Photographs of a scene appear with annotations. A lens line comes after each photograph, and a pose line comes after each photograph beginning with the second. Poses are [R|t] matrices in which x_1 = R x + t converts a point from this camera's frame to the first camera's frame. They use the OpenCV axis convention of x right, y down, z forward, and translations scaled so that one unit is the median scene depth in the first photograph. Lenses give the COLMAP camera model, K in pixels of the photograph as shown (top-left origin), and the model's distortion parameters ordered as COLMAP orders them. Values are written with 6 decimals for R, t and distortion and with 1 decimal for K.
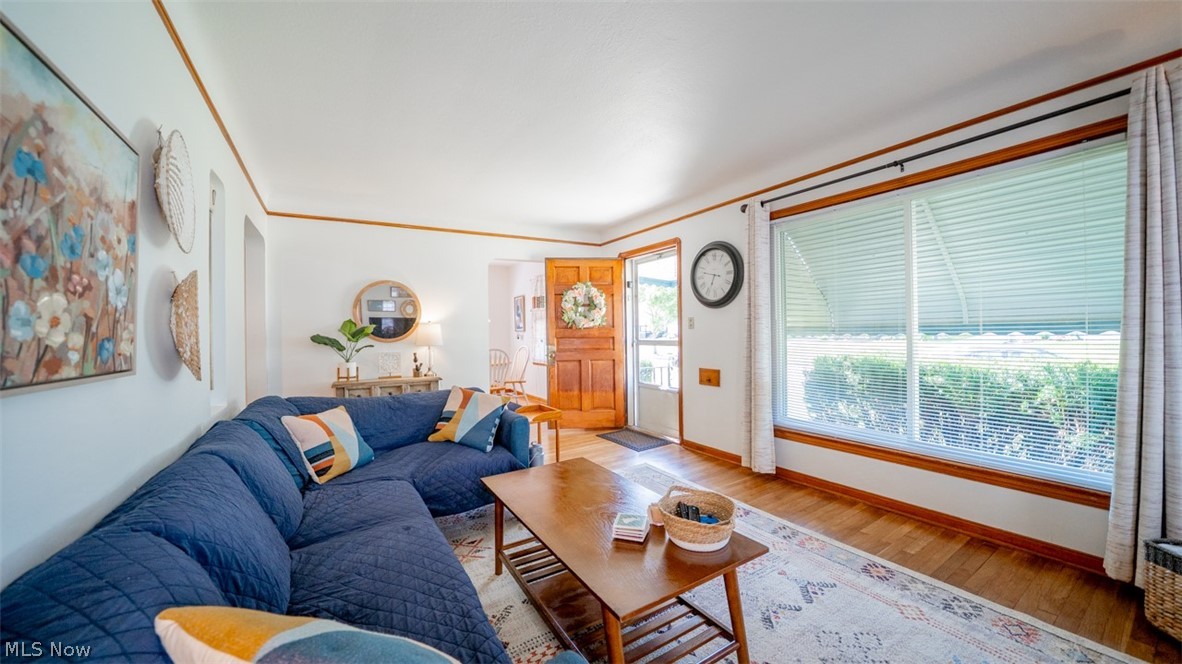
lens RADIAL K [[410.8, 0, 588.9], [0, 410.8, 333.1], [0, 0, 1]] dist [-0.027159, 0.002917]
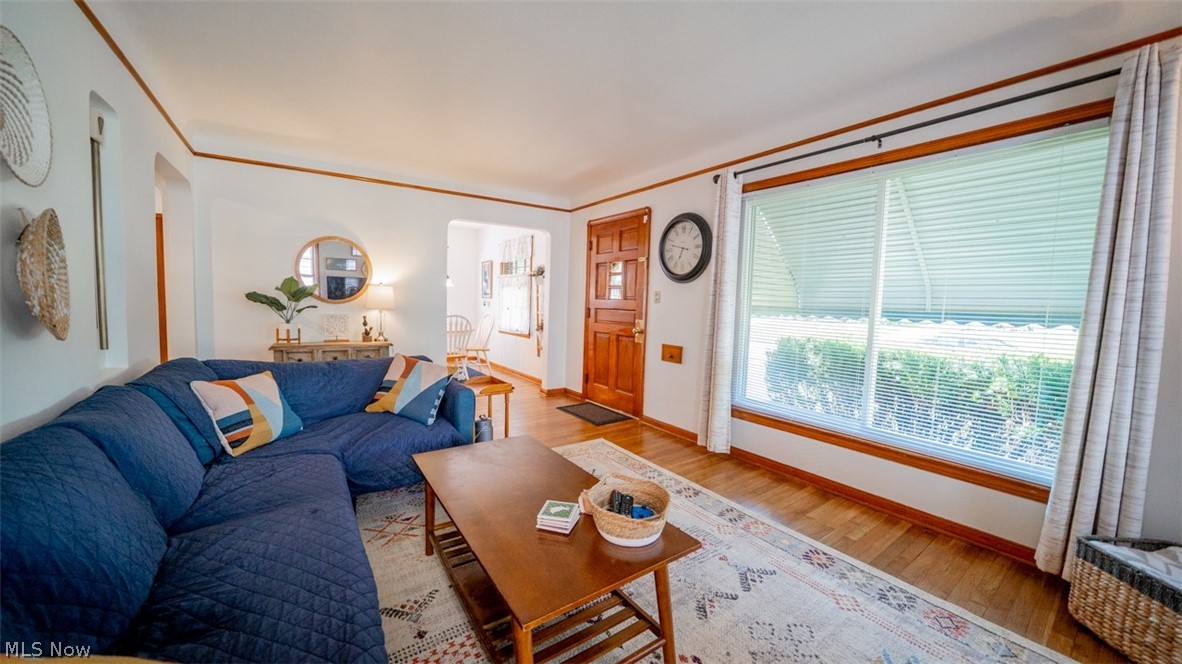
lens RADIAL K [[410.8, 0, 588.5], [0, 410.8, 331.7], [0, 0, 1]] dist [-0.027159, 0.002917]
pose [[0.997575, 0.040605, 0.056535, 0.068334], [-0.044440, 0.996674, 0.068305, -0.004637], [-0.053574, -0.070652, 0.996061, 0.072121]]
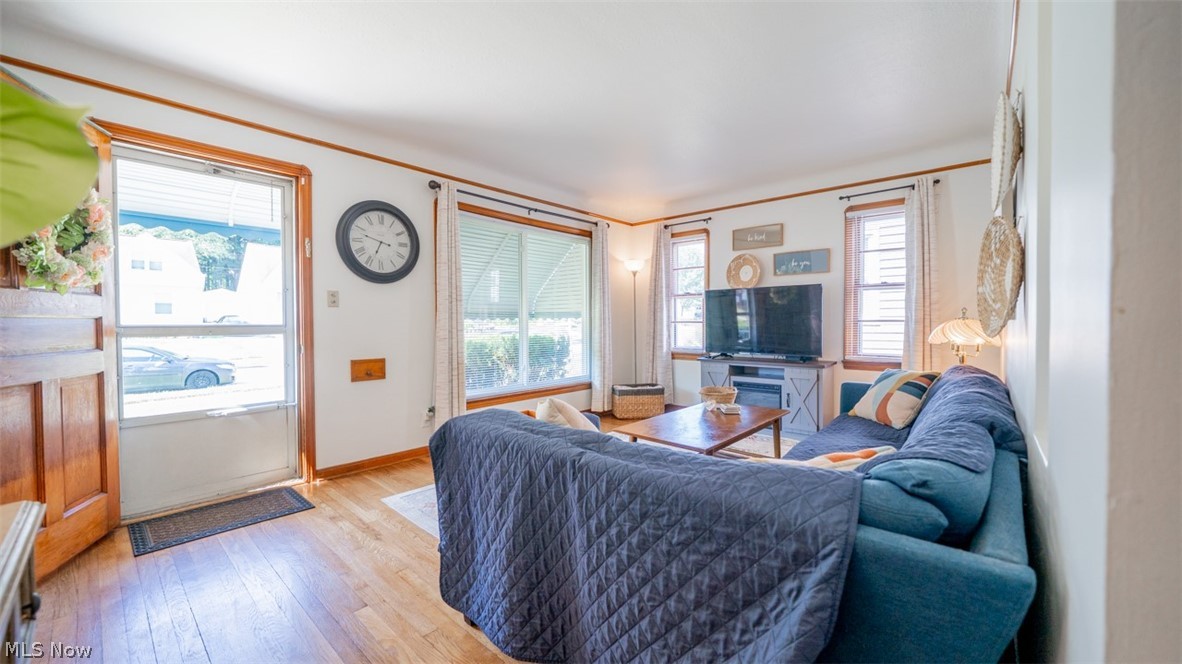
lens RADIAL K [[450.6, 0, 588.0], [0, 450.6, 334.6], [0, 0, 1]] dist [0.002034, 0.000038]
pose [[-0.281882, -0.008953, 0.959407, -1.164263], [0.011128, 0.999859, 0.012600, 0.060803], [-0.959384, 0.014228, -0.281743, 1.495754]]
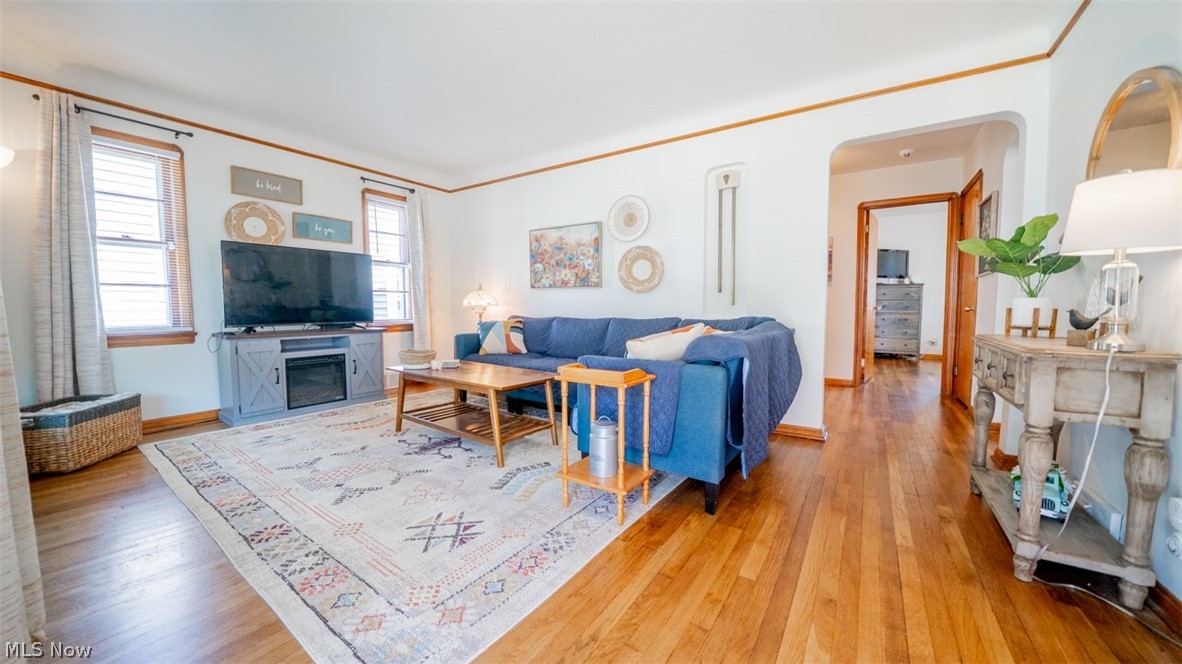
lens RADIAL K [[410.8, 0, 590.0], [0, 410.8, 336.1], [0, 0, 1]] dist [-0.027159, 0.002917]
pose [[-0.916176, 0.046637, -0.398054, 0.184127], [0.016908, 0.996820, 0.077874, 0.123657], [0.400420, 0.064616, -0.914051, 2.127022]]
